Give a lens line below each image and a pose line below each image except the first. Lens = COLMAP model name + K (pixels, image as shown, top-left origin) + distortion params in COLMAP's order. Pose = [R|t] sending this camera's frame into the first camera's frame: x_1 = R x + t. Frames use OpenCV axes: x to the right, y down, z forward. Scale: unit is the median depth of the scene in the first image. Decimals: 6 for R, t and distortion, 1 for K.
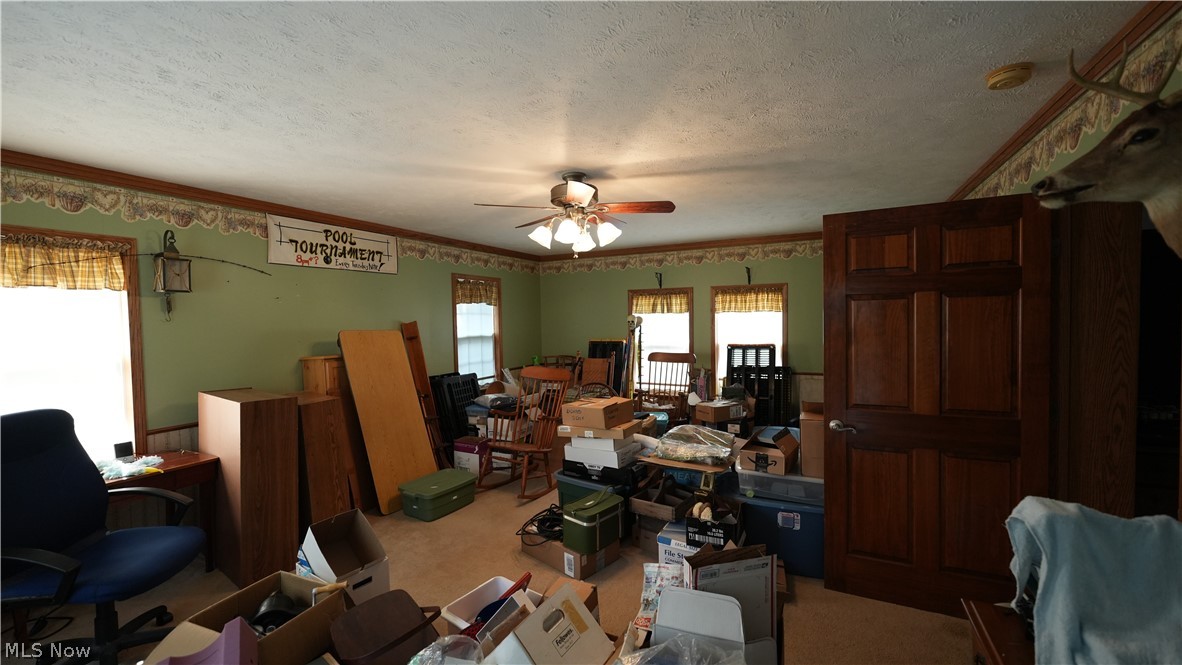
lens RADIAL K [[476.7, 0, 581.2], [0, 476.7, 333.4], [0, 0, 1]] dist [0.002749, 0.000101]
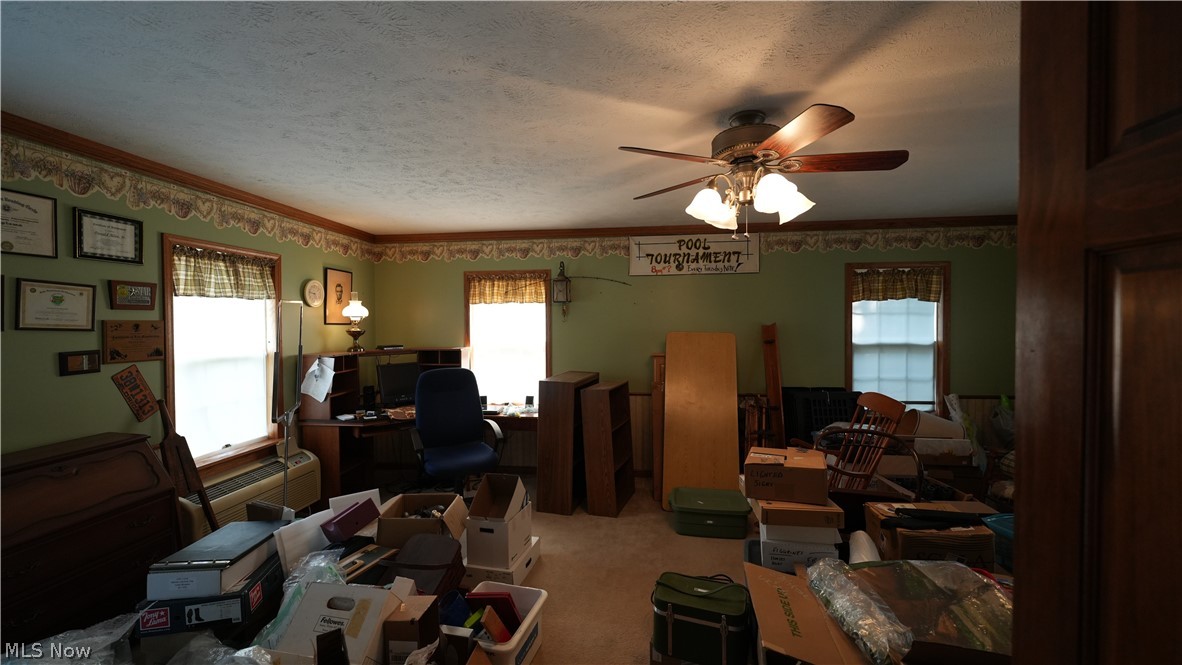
lens RADIAL K [[476.7, 0, 602.3], [0, 476.7, 323.5], [0, 0, 1]] dist [0.002749, 0.000101]
pose [[0.348471, 0.013454, -0.937223, 0.450058], [-0.028841, 0.999577, 0.003625, -0.021742], [0.936876, 0.025767, 0.348712, 0.450664]]
